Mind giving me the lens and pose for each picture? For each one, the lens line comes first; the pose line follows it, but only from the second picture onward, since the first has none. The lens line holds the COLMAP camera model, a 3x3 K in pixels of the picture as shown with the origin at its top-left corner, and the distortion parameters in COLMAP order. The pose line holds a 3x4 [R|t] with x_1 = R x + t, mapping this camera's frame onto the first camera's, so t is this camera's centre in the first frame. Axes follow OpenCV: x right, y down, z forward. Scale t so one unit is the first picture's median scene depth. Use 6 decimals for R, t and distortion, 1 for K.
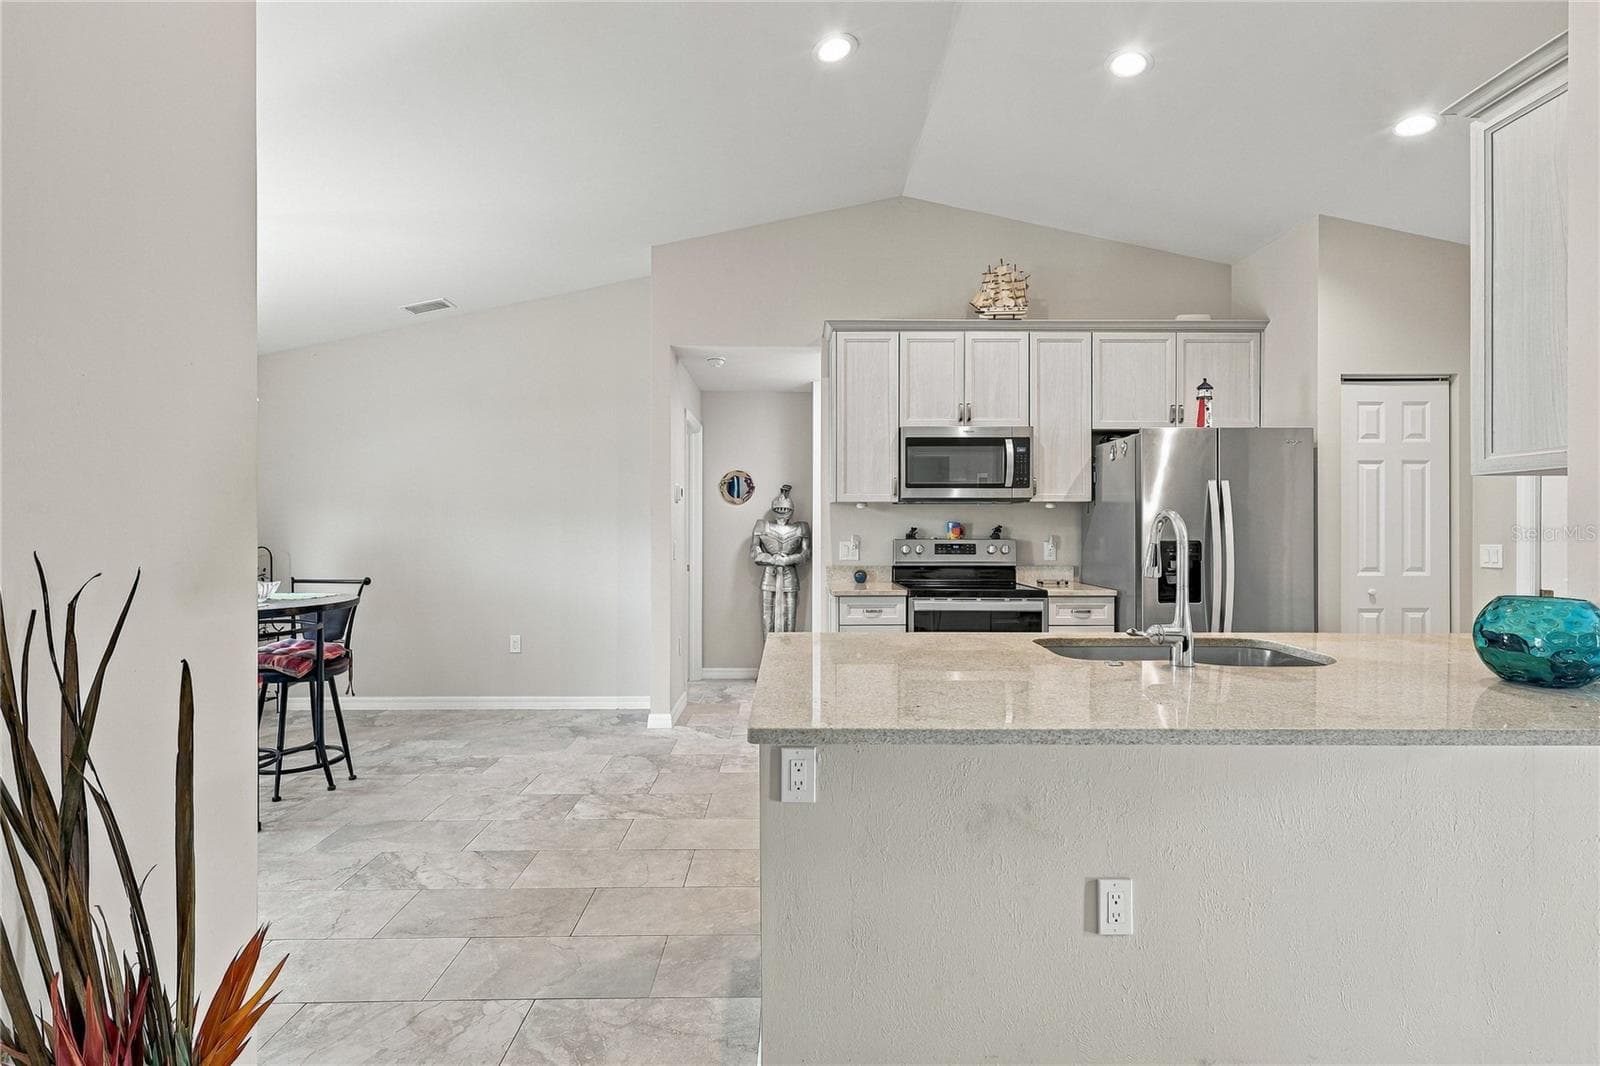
lens RADIAL K [[746.6, 0, 800.0], [0, 746.6, 533.0], [0, 0, 1]] dist [0.001474, 0.000367]
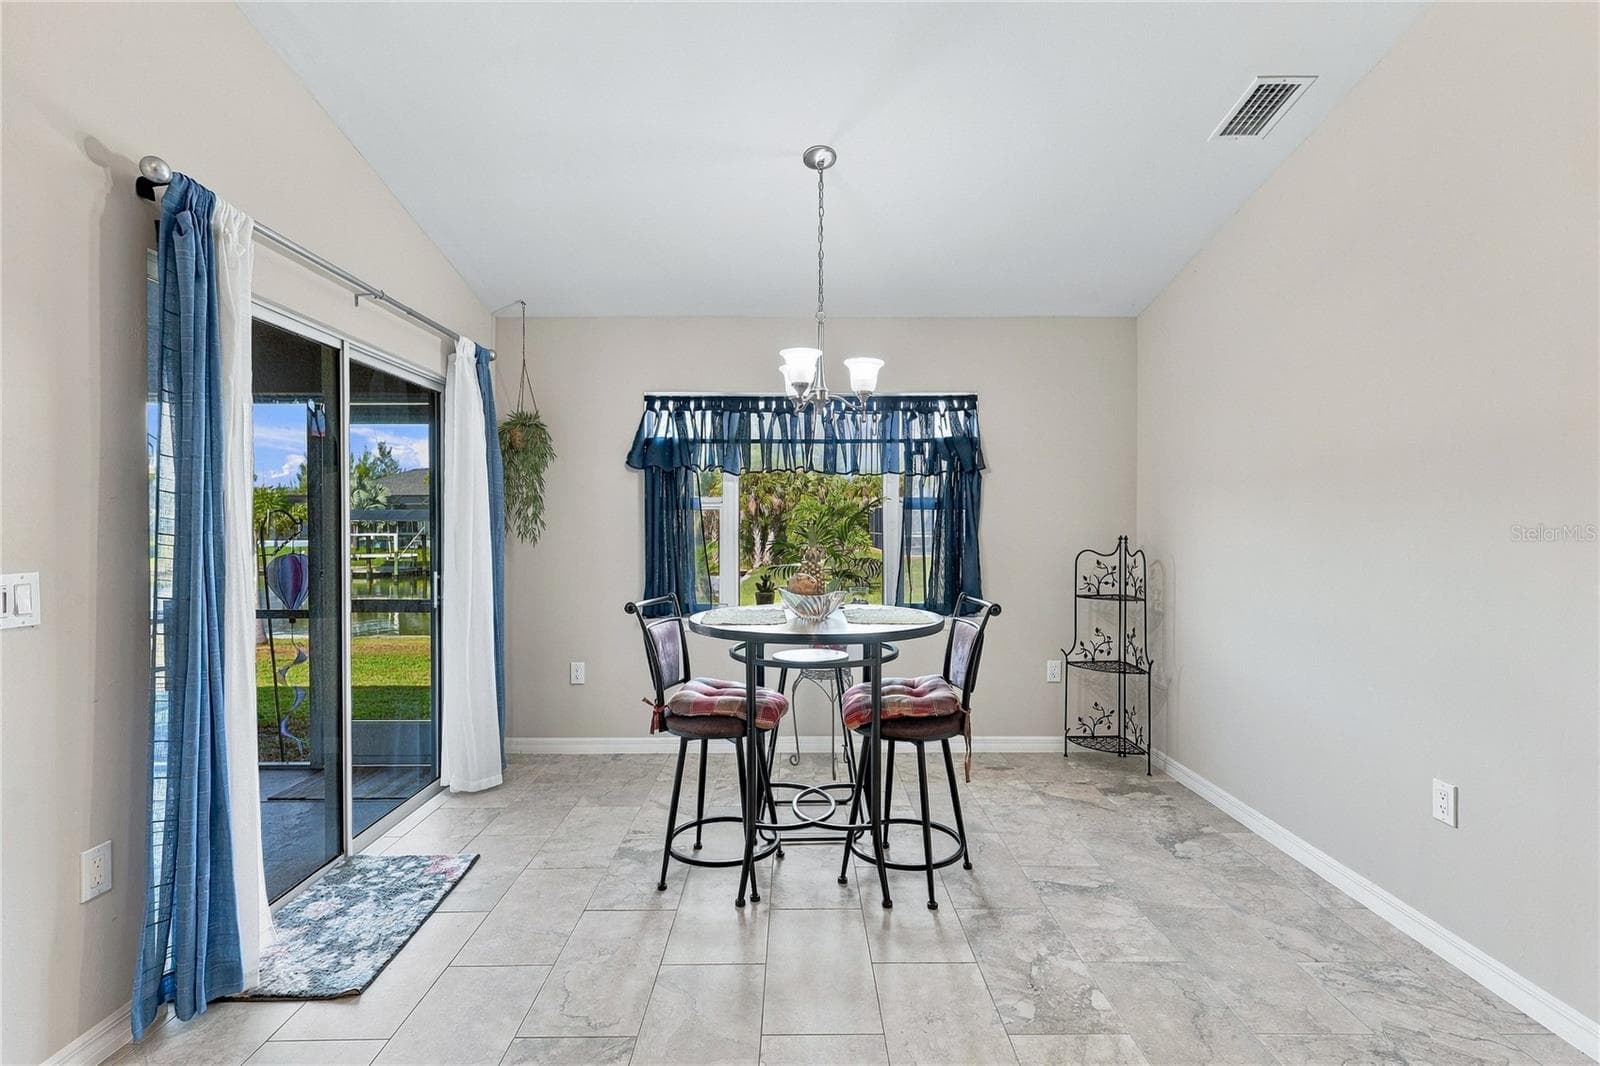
lens RADIAL K [[746.6, 0, 800.0], [0, 746.6, 533.0], [0, 0, 1]] dist [0.001474, 0.000367]
pose [[-0.005910, 0.010017, -0.999932, 0.042554], [-0.004304, 0.999940, 0.010043, -0.004408], [0.999973, 0.004363, -0.005866, 0.693269]]
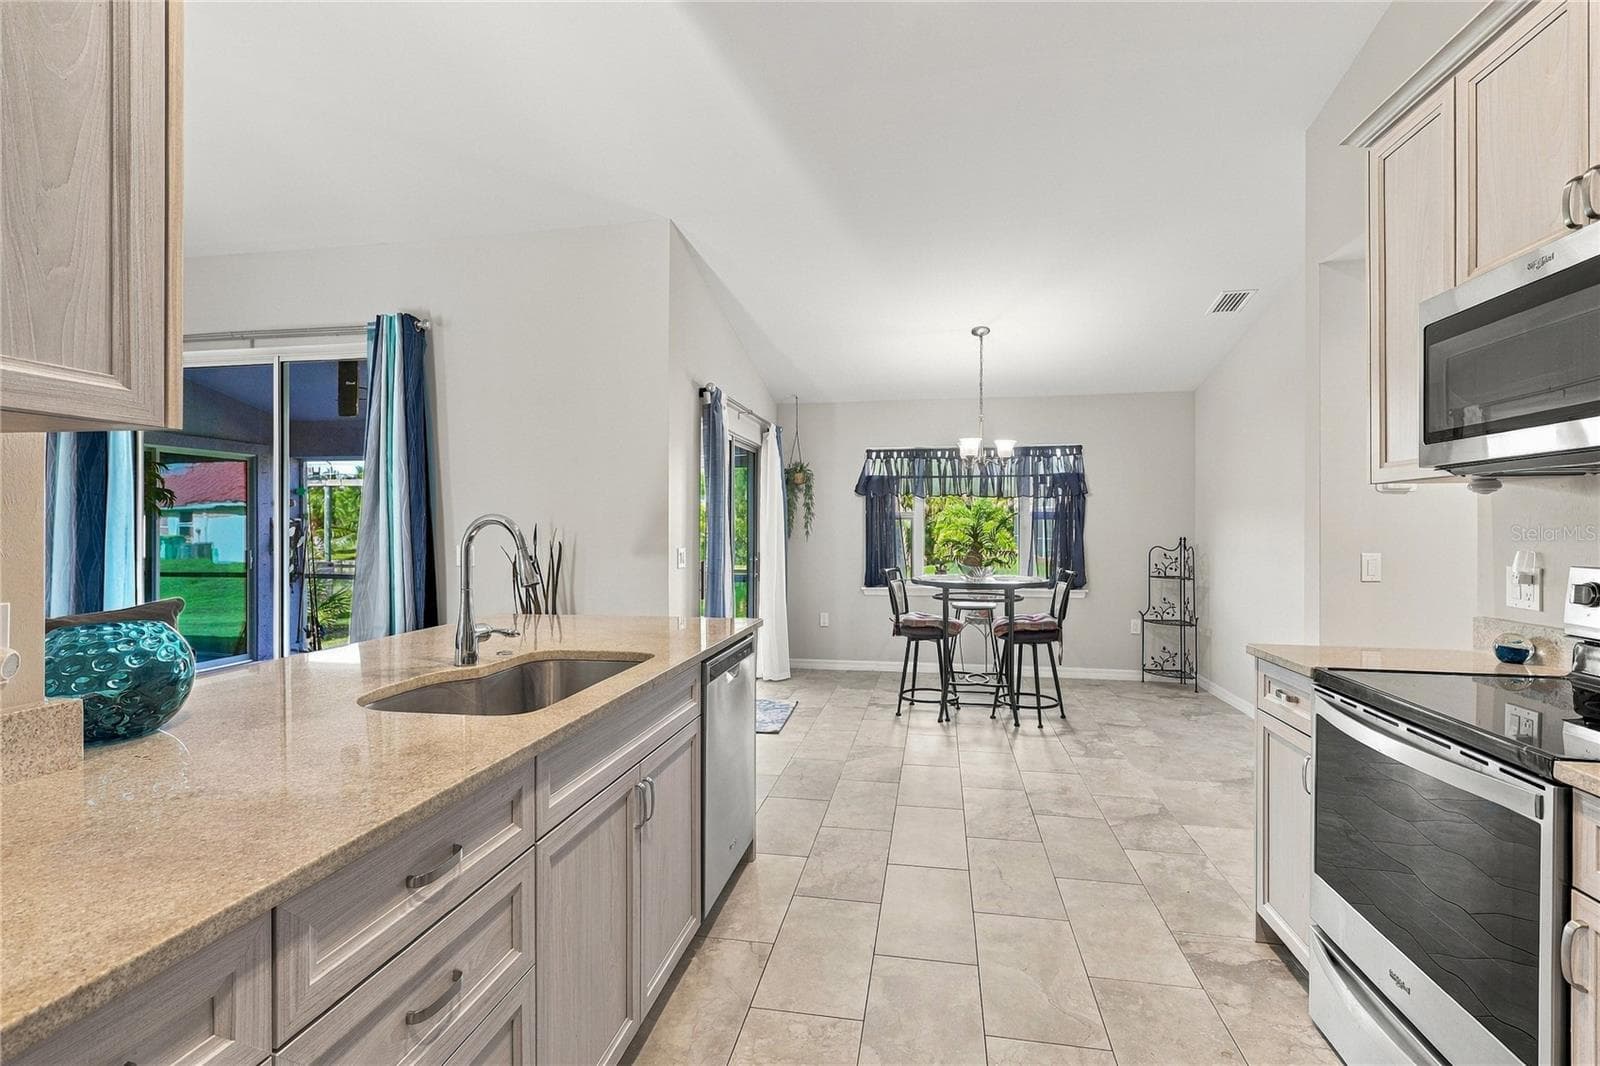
lens RADIAL K [[744.9, 0, 797.3], [0, 744.9, 527.5], [0, 0, 1]] dist [0.001153, -0.000336]
pose [[-0.196205, 0.001436, -0.980562, 0.574220], [-0.005937, 0.999979, 0.002652, -0.010450], [0.980545, 0.006342, -0.196192, 0.656548]]
